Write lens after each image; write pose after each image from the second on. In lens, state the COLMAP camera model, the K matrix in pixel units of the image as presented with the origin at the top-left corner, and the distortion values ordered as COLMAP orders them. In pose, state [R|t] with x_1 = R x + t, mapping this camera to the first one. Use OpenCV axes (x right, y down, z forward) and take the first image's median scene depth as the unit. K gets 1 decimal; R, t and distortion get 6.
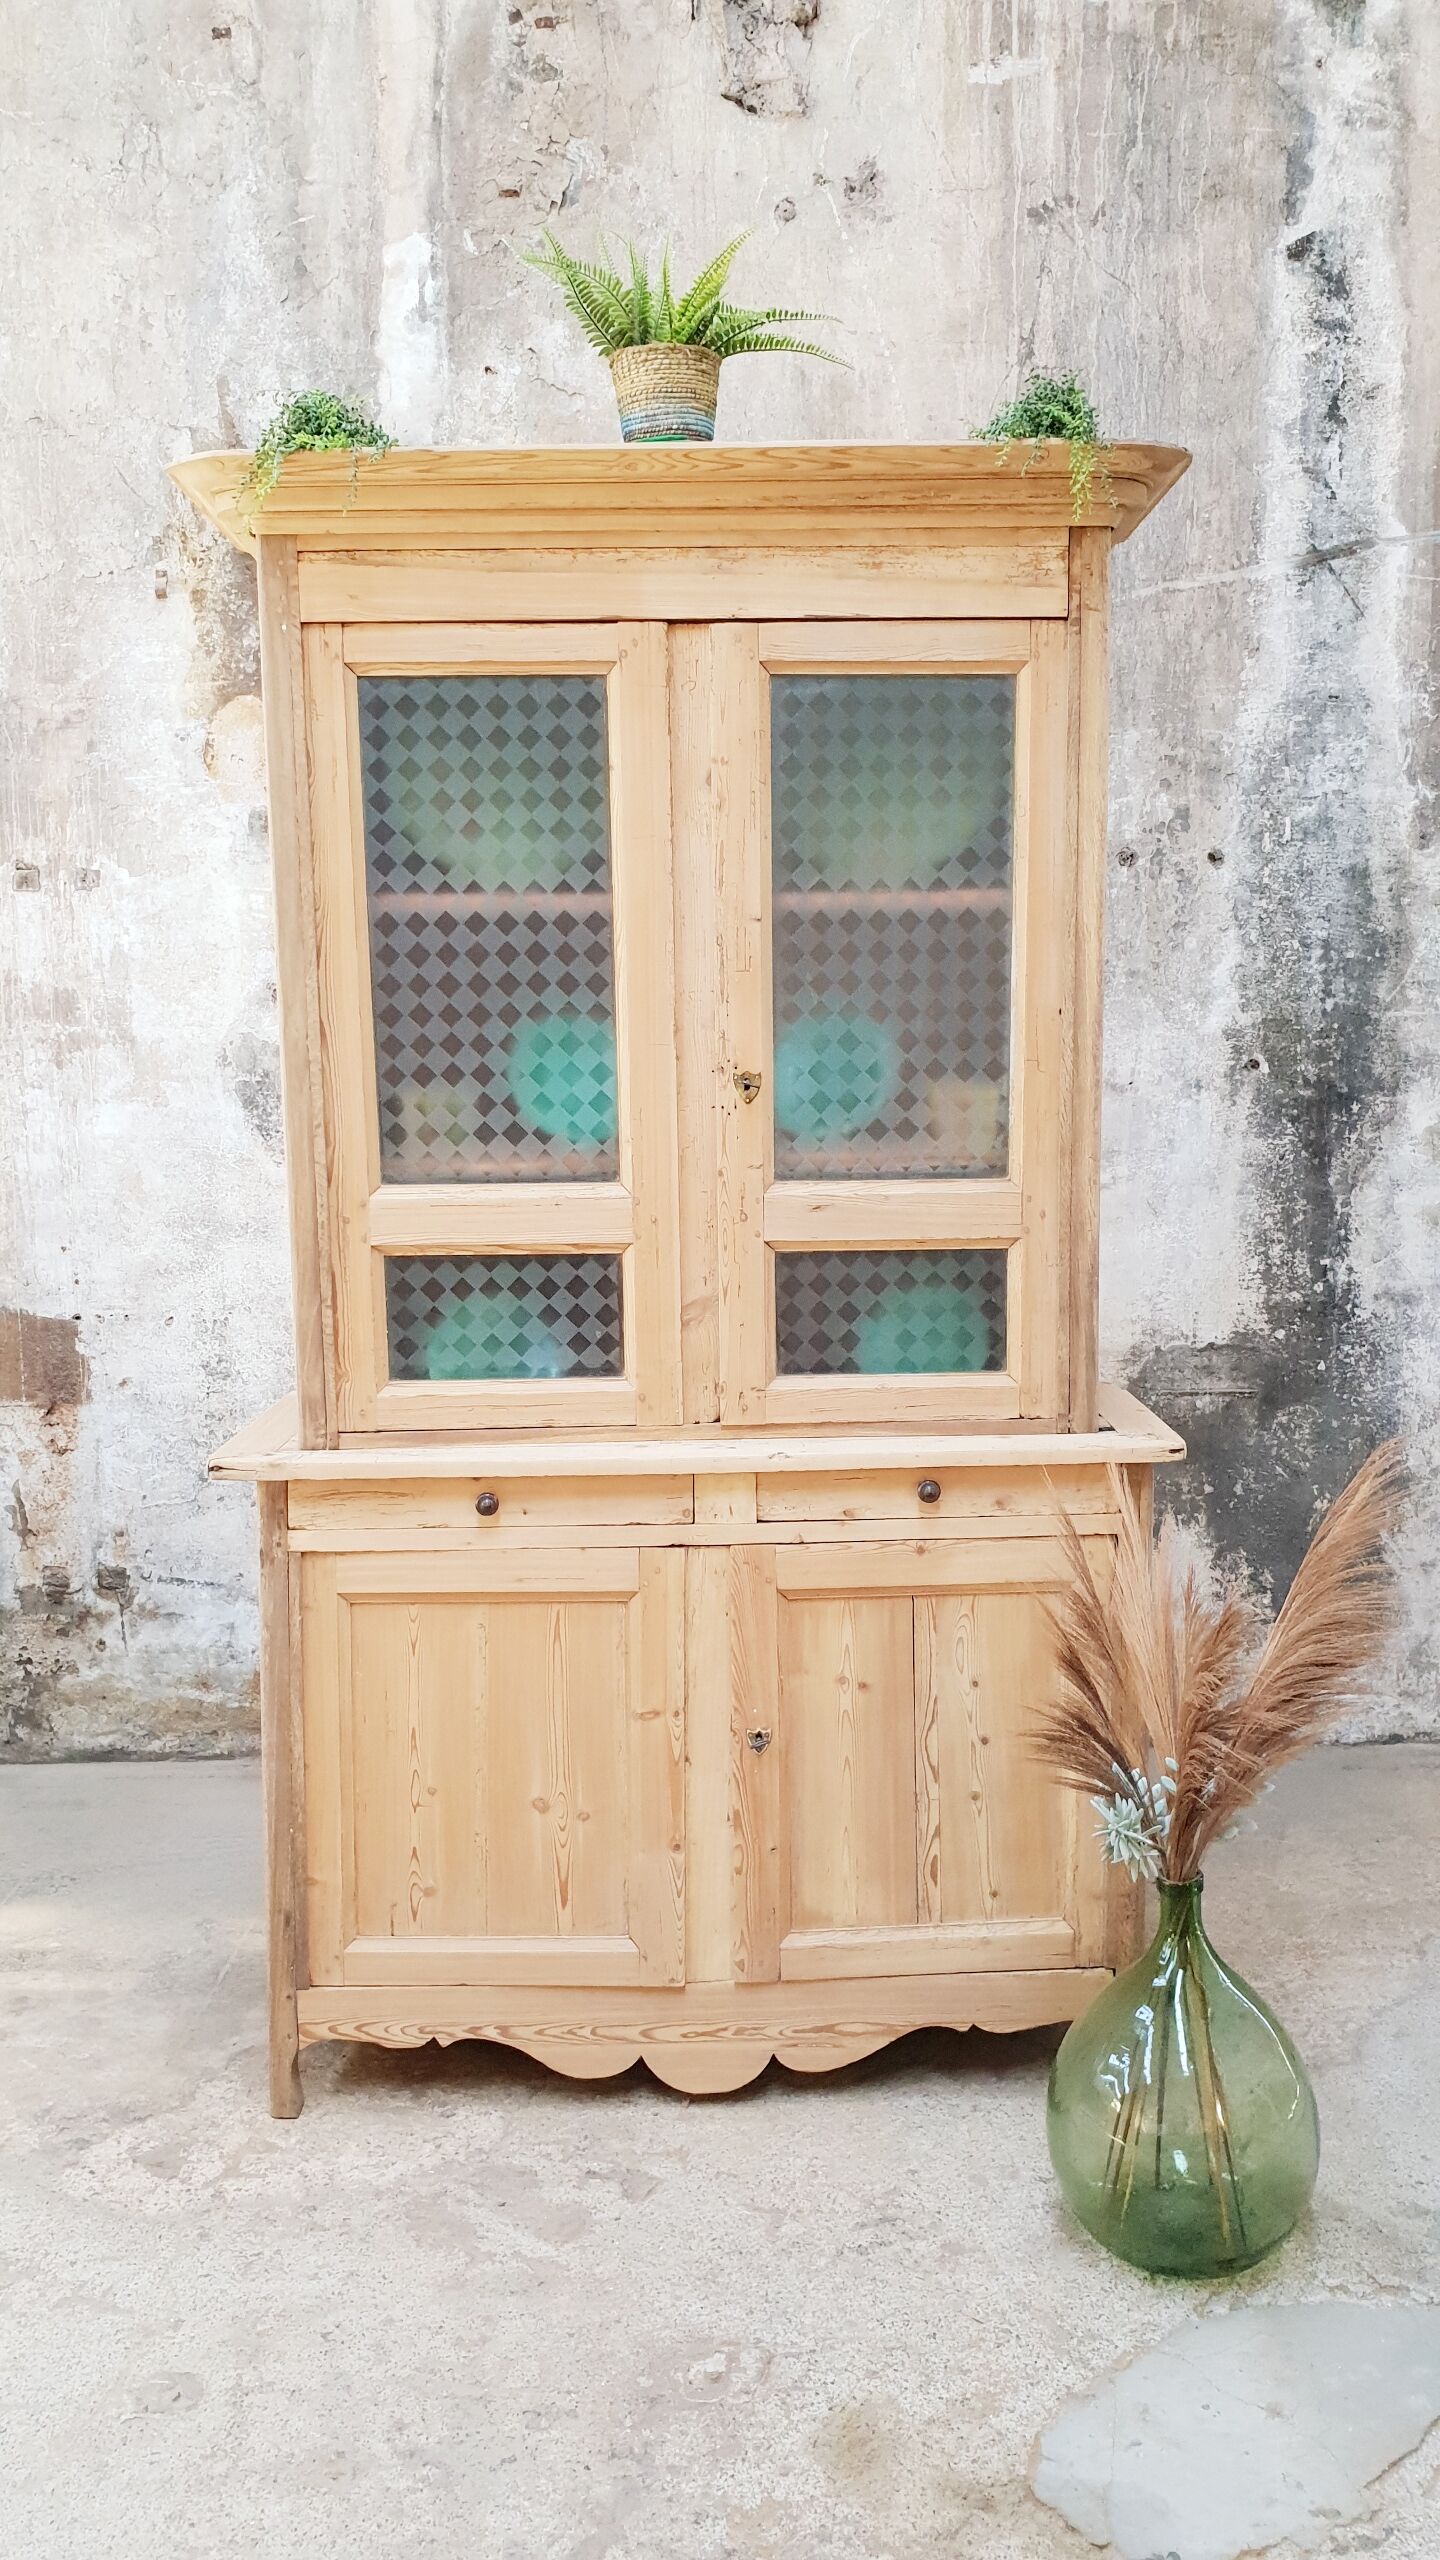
lens RADIAL K [[2006.7, 0, 763.6], [0, 2006.7, 1283.7], [0, 0, 1]] dist [0.004743, 0.016439]
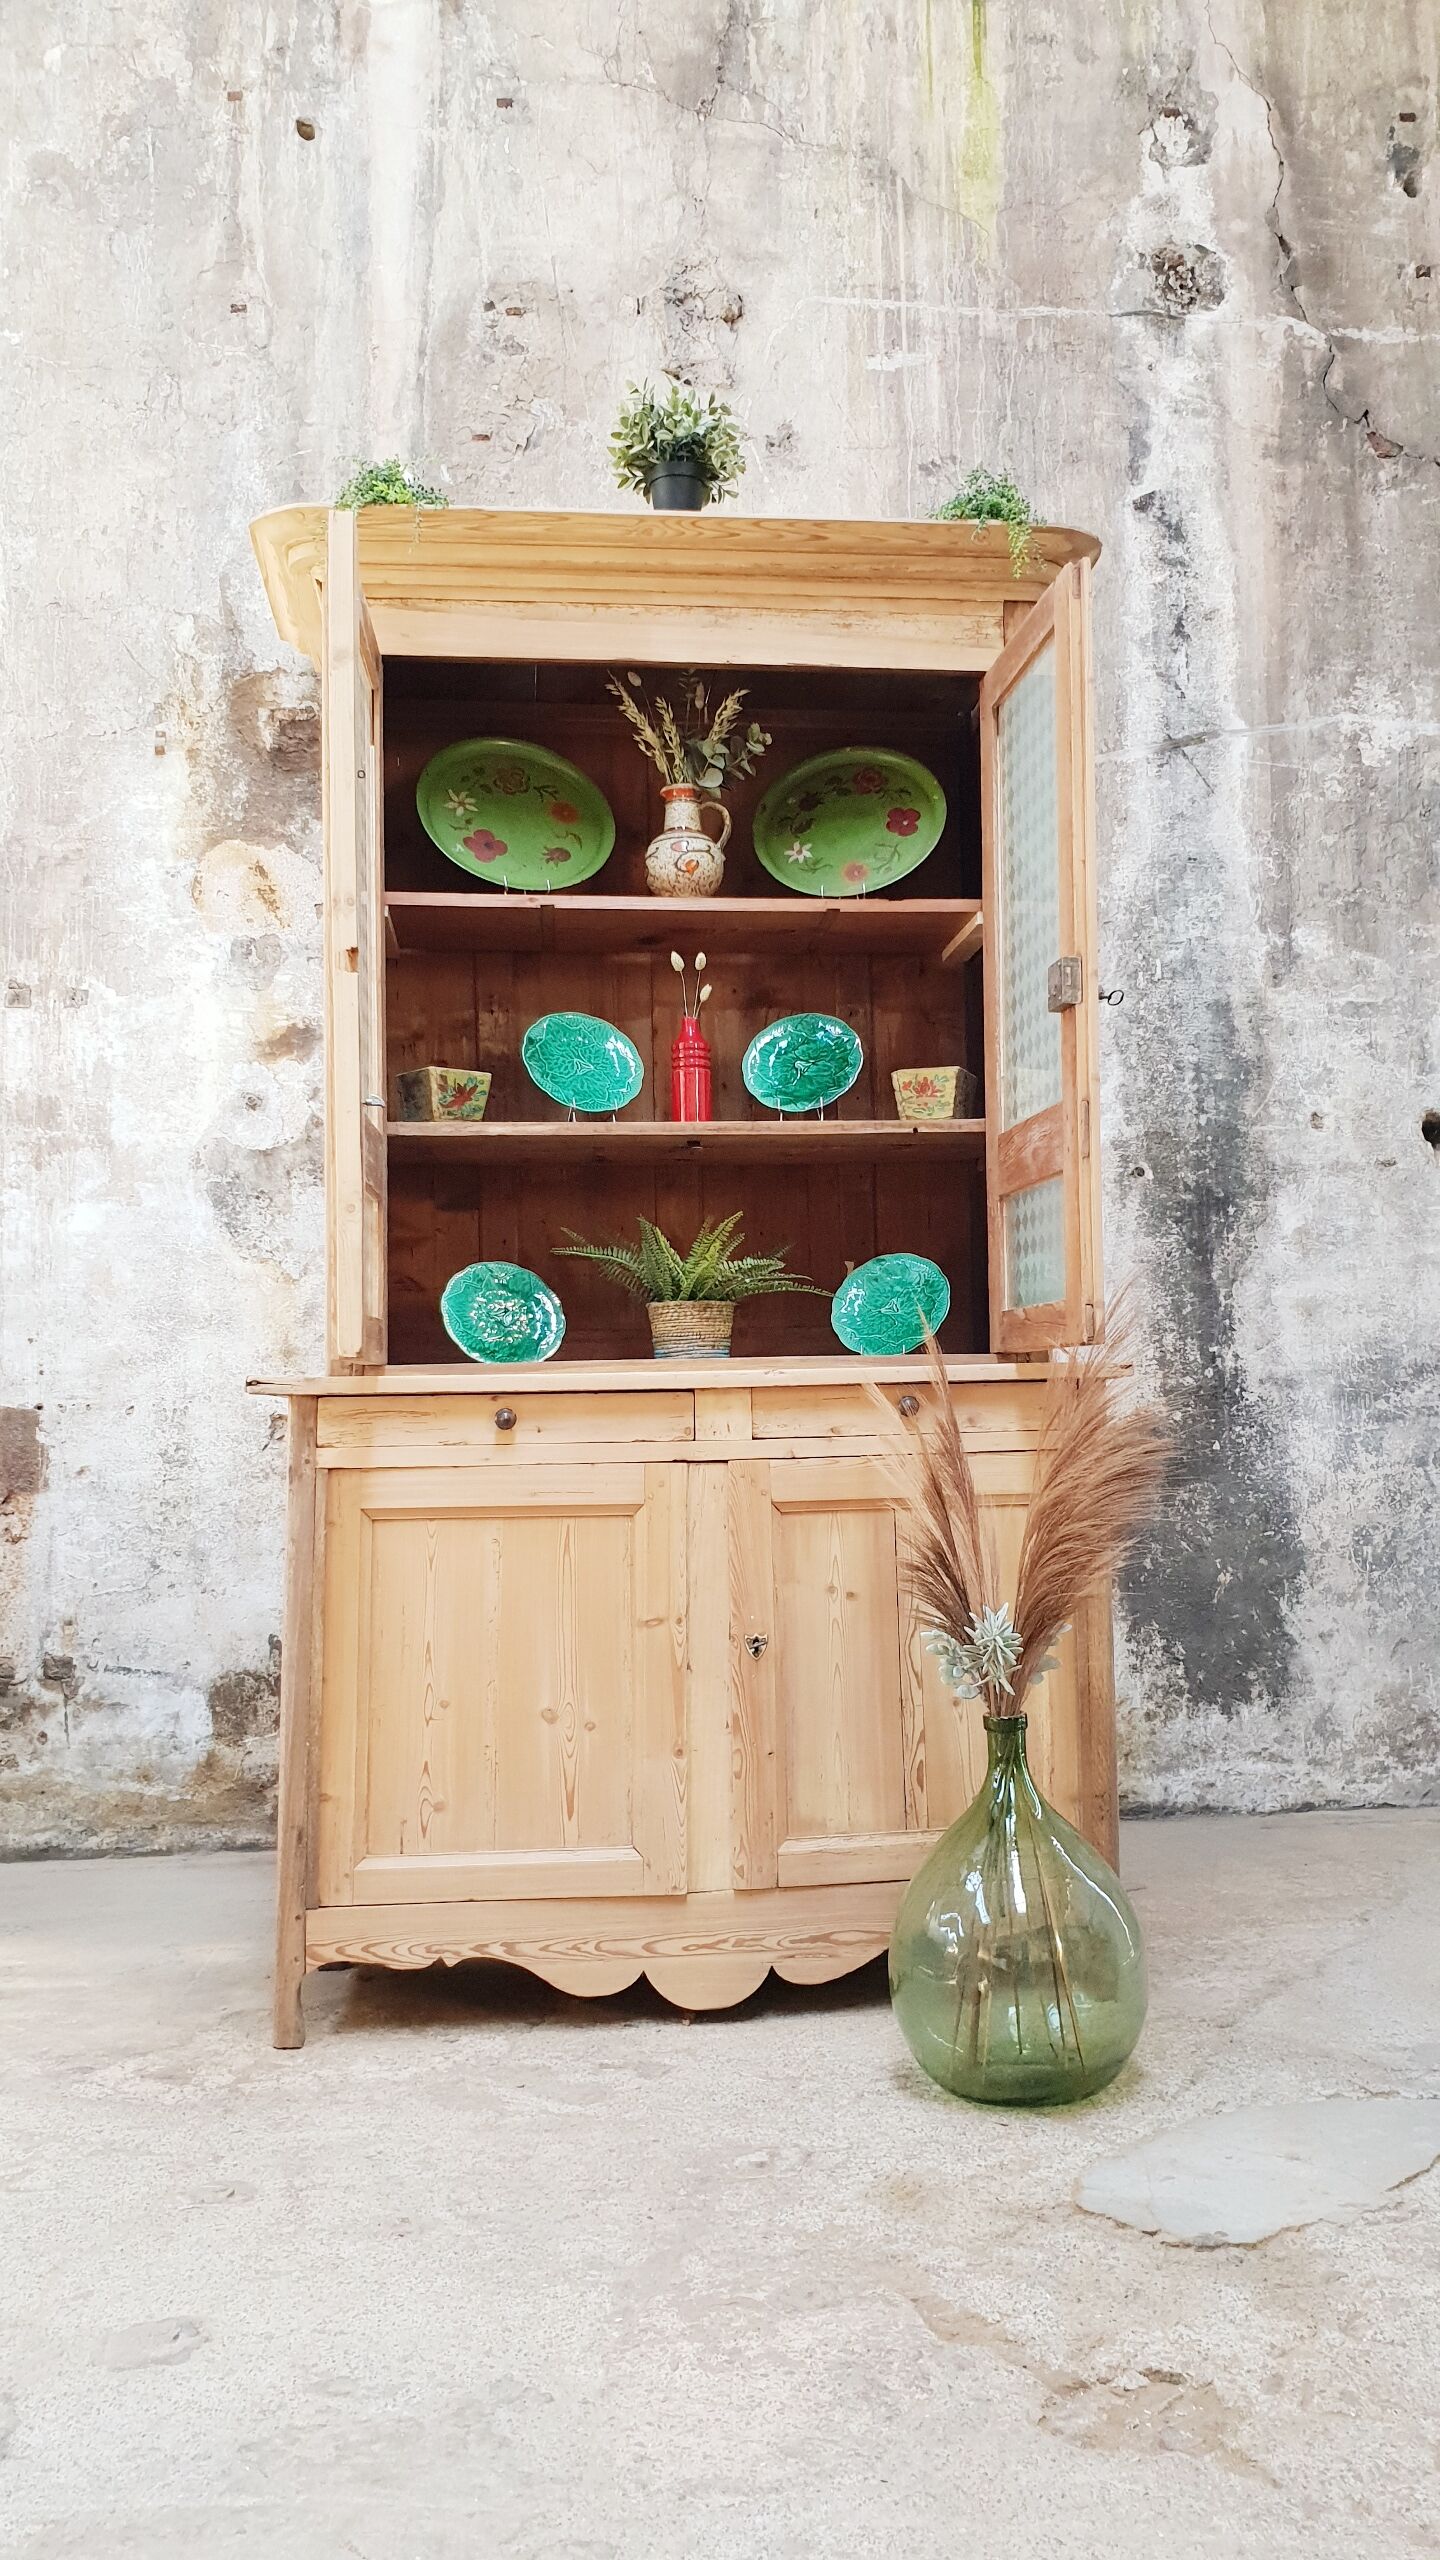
lens RADIAL K [[1987.9, 0, 758.7], [0, 1987.9, 1279.2], [0, 0, 1]] dist [0.080714, -0.192178]
pose [[0.996302, 0.000391, 0.085924, -0.065216], [0.017127, 0.979020, -0.203042, 0.178040], [-0.084201, 0.203762, 0.975393, -0.053441]]
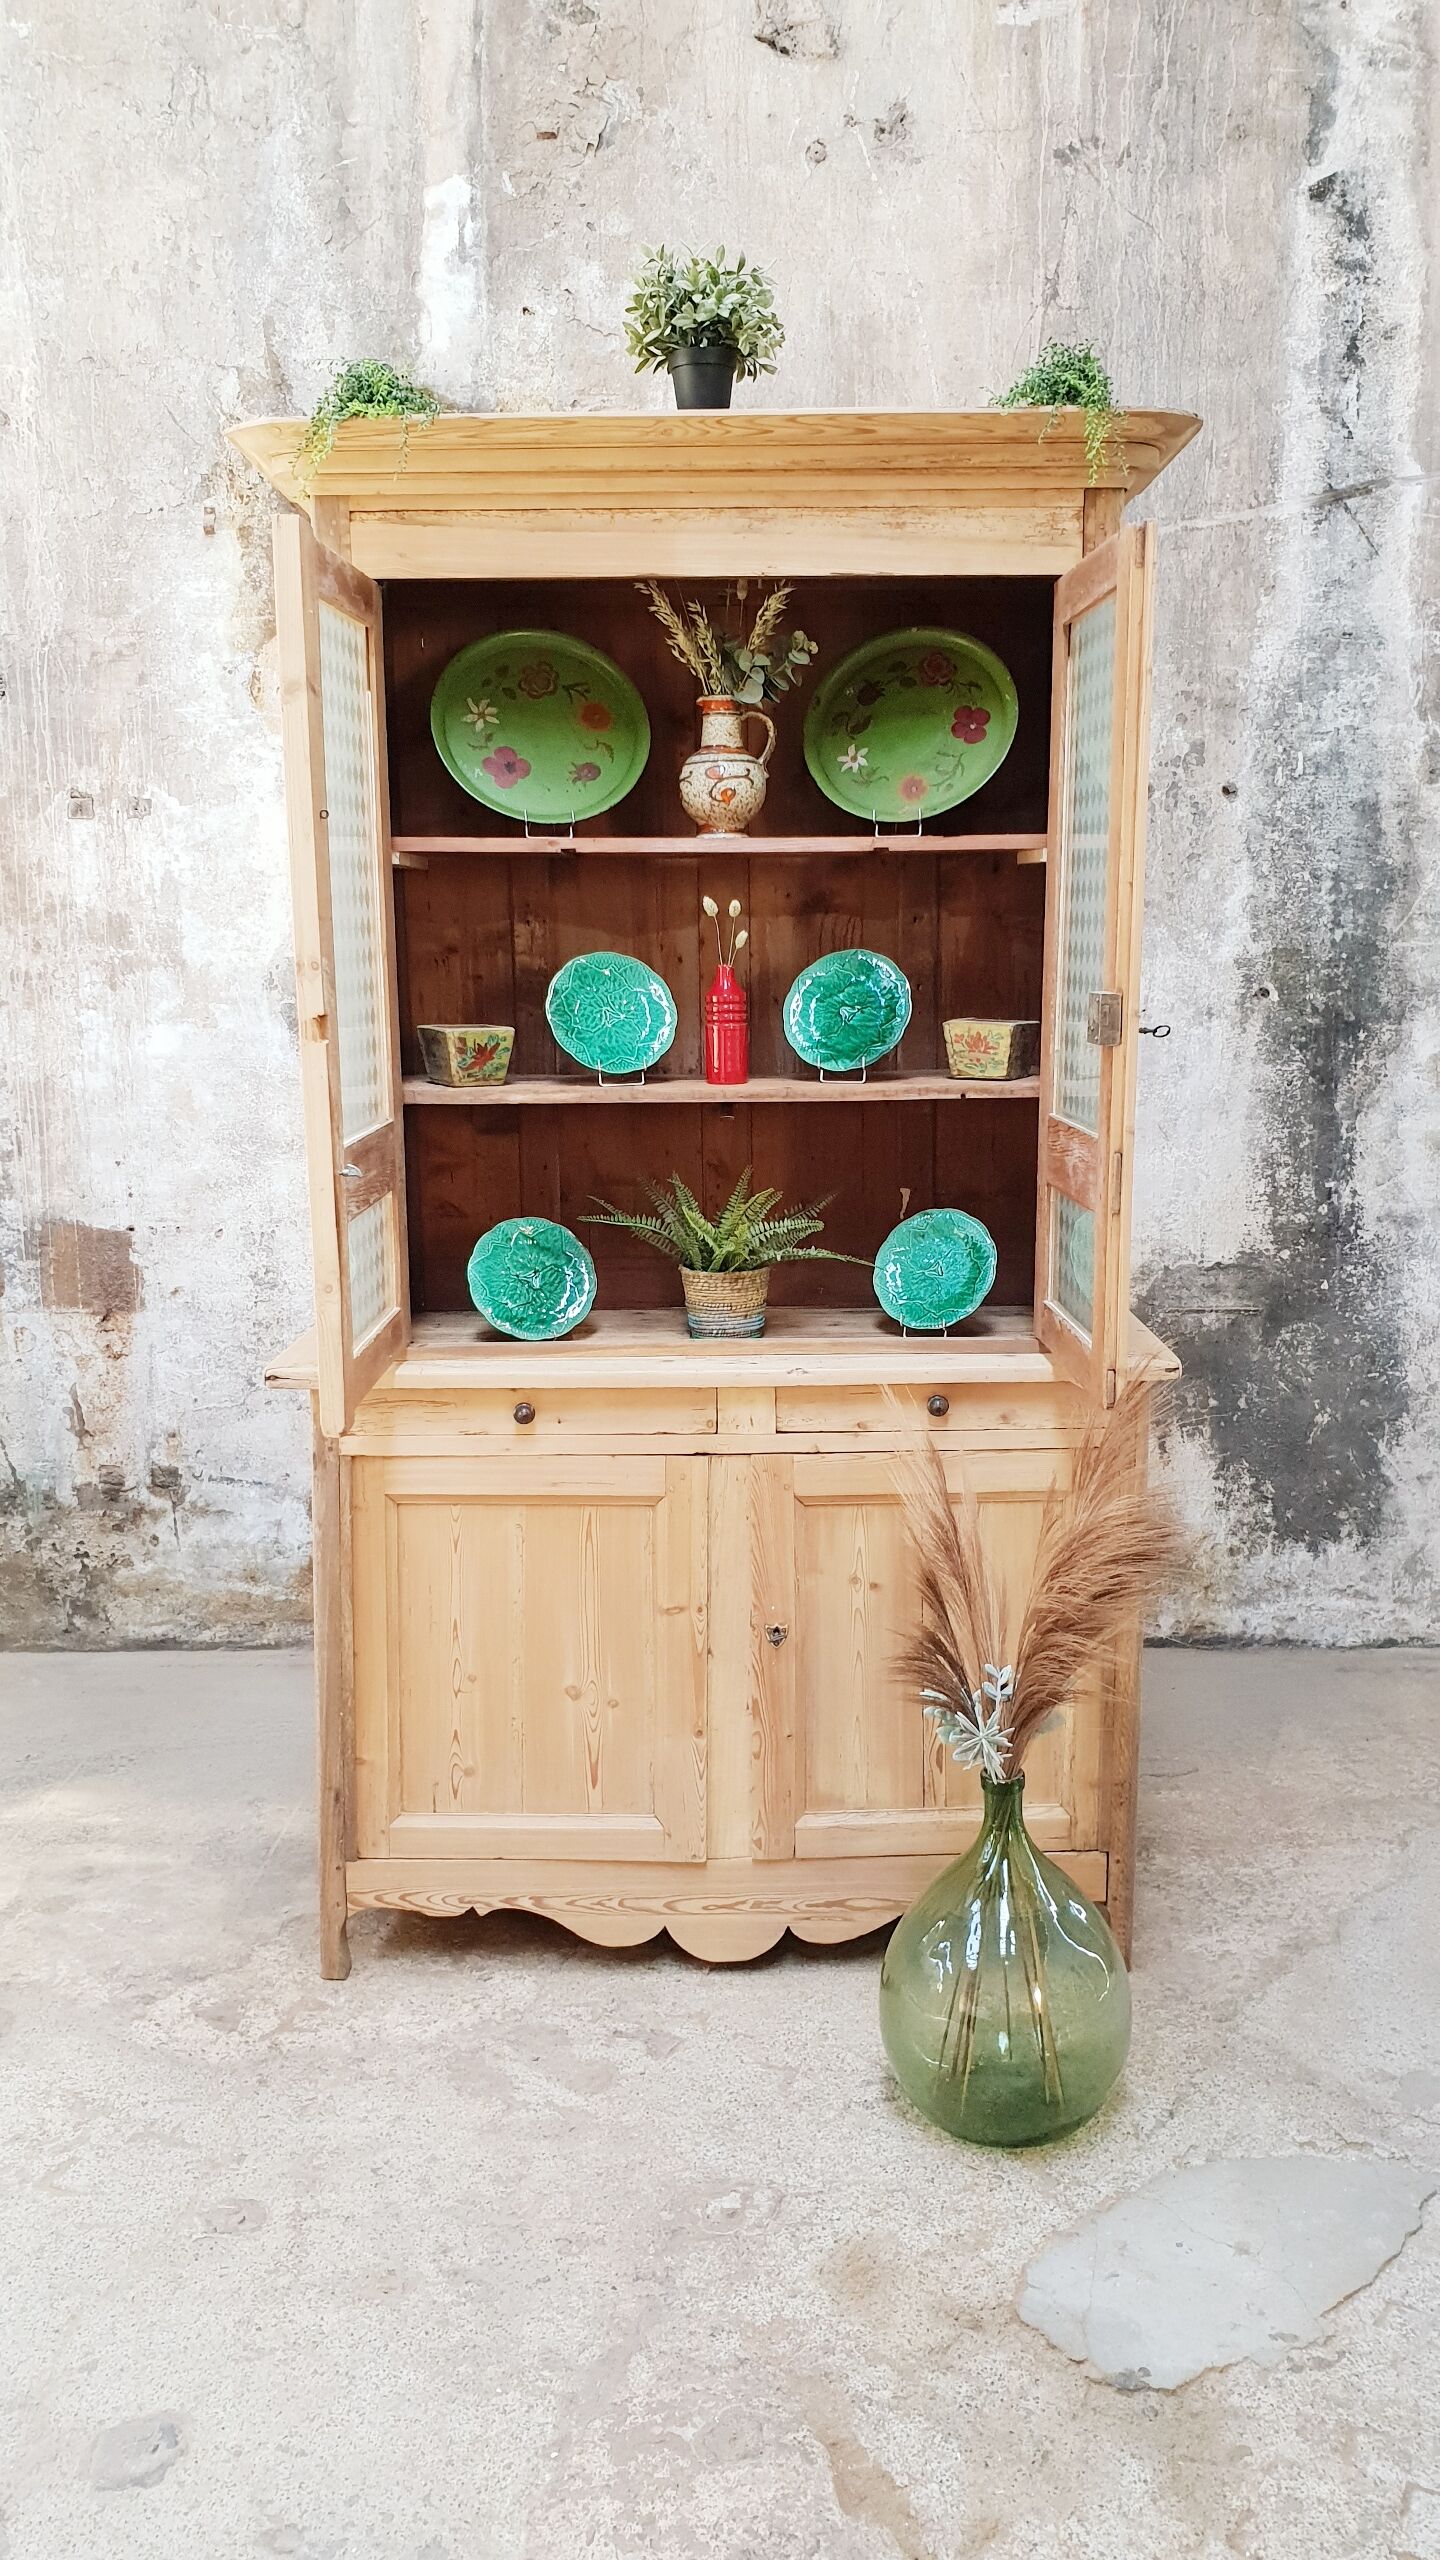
lens RADIAL K [[2003.2, 0, 756.0], [0, 2003.2, 1261.7], [0, 0, 1]] dist [0.006244, 0.012289]
pose [[0.999813, 0.008131, -0.017557, 0.002618], [-0.007468, 0.999270, 0.037457, -0.008155], [0.017849, -0.037318, 0.999144, -0.041053]]
